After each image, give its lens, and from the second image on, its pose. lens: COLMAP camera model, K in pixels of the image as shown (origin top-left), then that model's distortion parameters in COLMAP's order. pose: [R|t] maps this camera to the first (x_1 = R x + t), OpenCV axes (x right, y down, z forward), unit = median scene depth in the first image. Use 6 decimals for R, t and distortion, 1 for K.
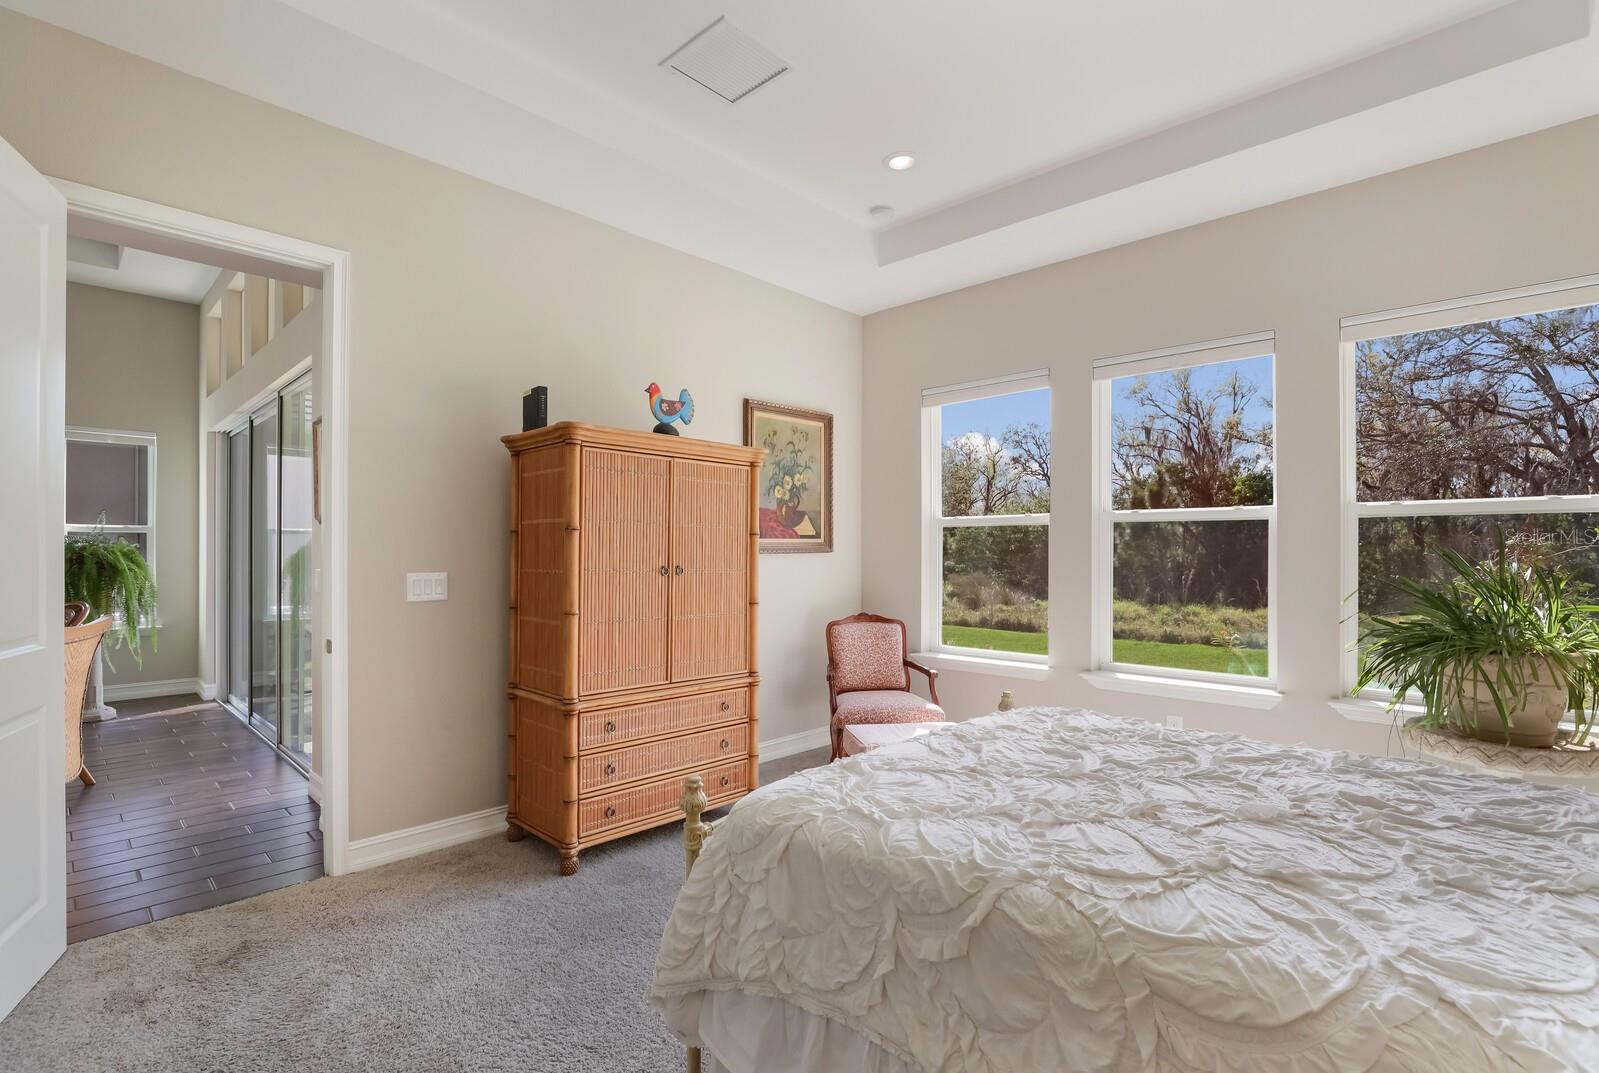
lens RADIAL K [[736.3, 0, 805.9], [0, 736.3, 544.8], [0, 0, 1]] dist [-0.023248, 0.006295]
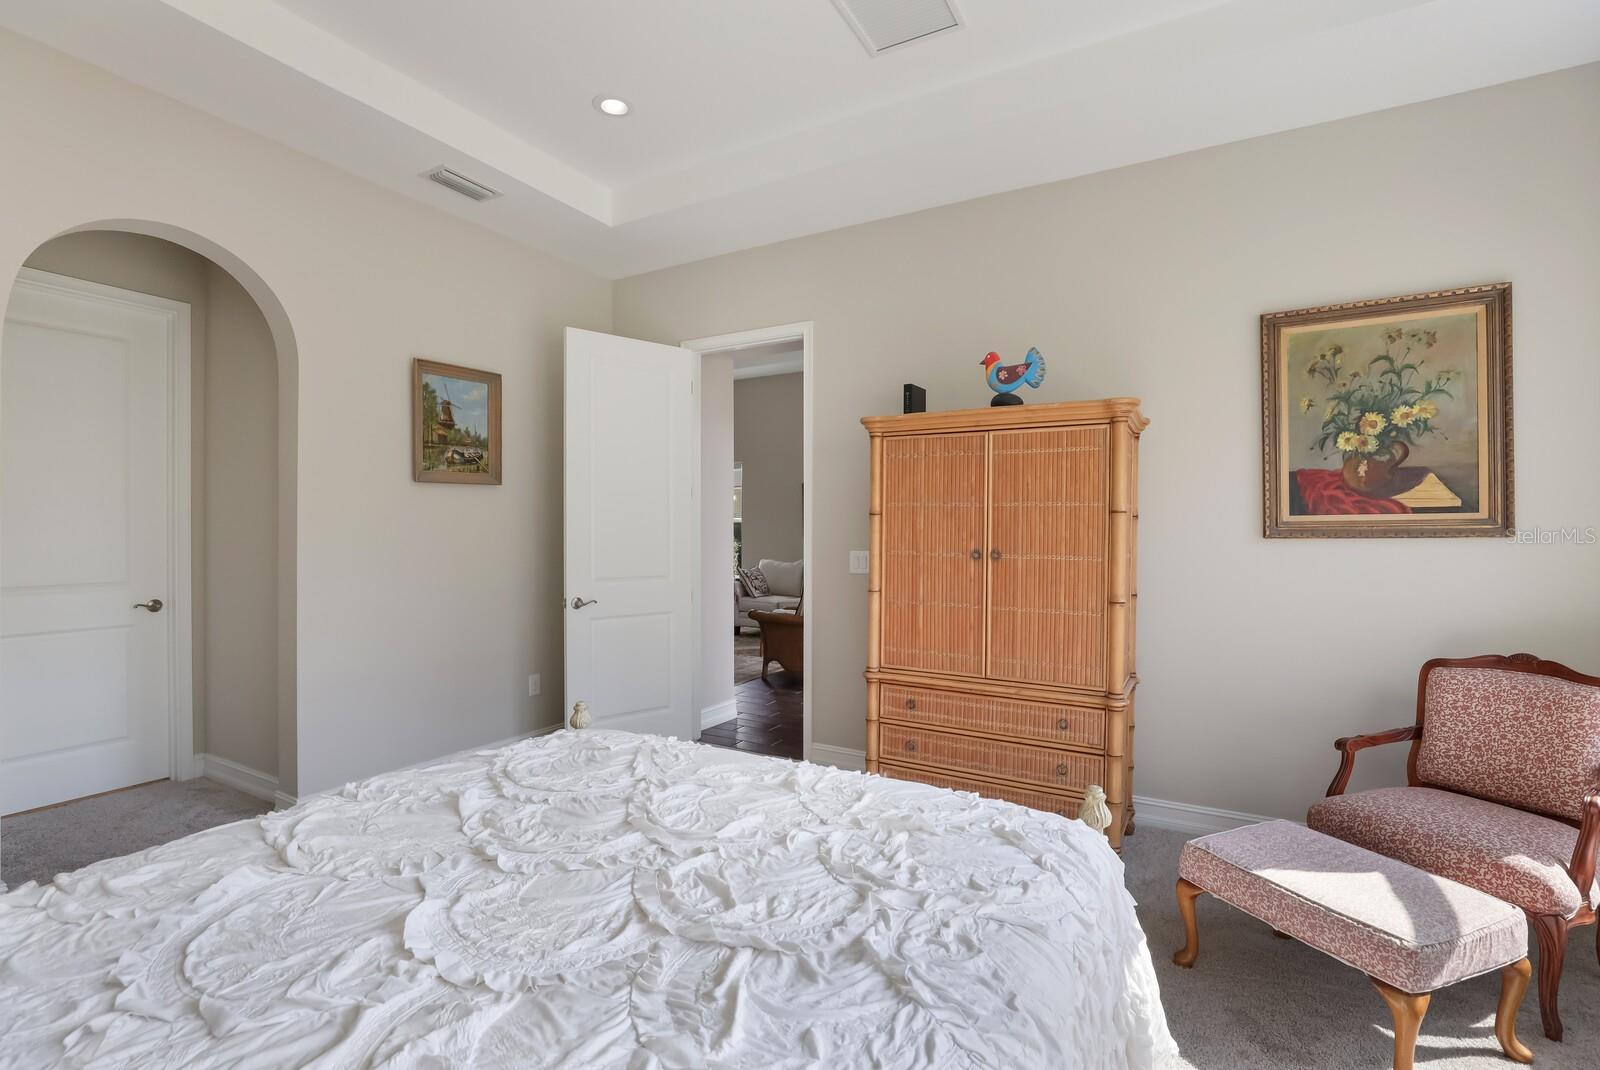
lens RADIAL K [[736.8, 0, 801.8], [0, 736.8, 528.0], [0, 0, 1]] dist [-0.023248, 0.006295]
pose [[0.252629, -0.005443, -0.967548, 0.454774], [0.007900, 0.999962, -0.003562, 0.001514], [0.967531, -0.006744, 0.252663, 0.387794]]
